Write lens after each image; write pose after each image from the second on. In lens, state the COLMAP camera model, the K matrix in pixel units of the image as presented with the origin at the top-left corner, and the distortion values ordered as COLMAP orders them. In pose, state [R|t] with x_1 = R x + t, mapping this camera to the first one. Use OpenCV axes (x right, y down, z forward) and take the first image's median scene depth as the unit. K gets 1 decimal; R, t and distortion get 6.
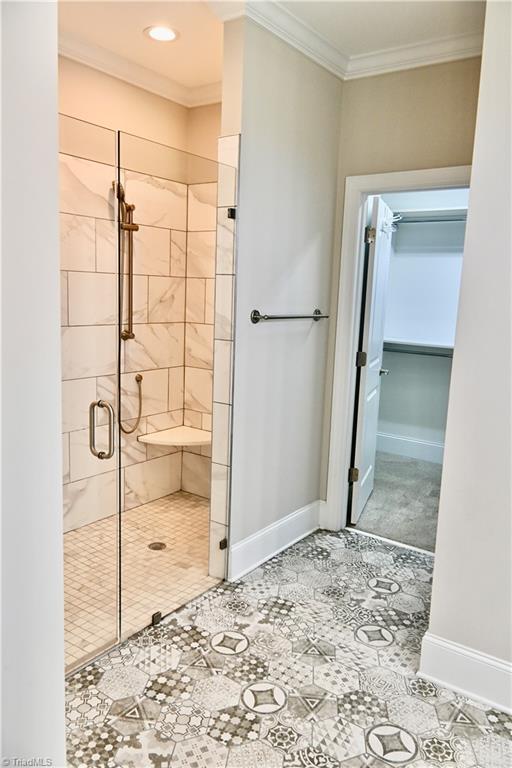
lens RADIAL K [[580.8, 0, 258.1], [0, 580.8, 382.8], [0, 0, 1]] dist [0.026171, -0.038828]
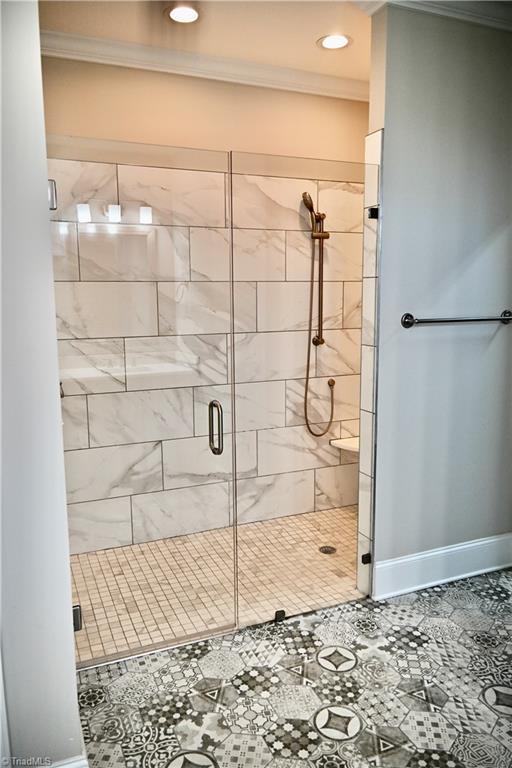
lens RADIAL K [[580.8, 0, 254.2], [0, 580.8, 382.6], [0, 0, 1]] dist [0.026171, -0.038828]
pose [[0.856443, 0.037972, -0.514844, 0.264774], [-0.042961, 0.999074, 0.002220, -0.006234], [0.514452, 0.020217, 0.857281, 0.078056]]
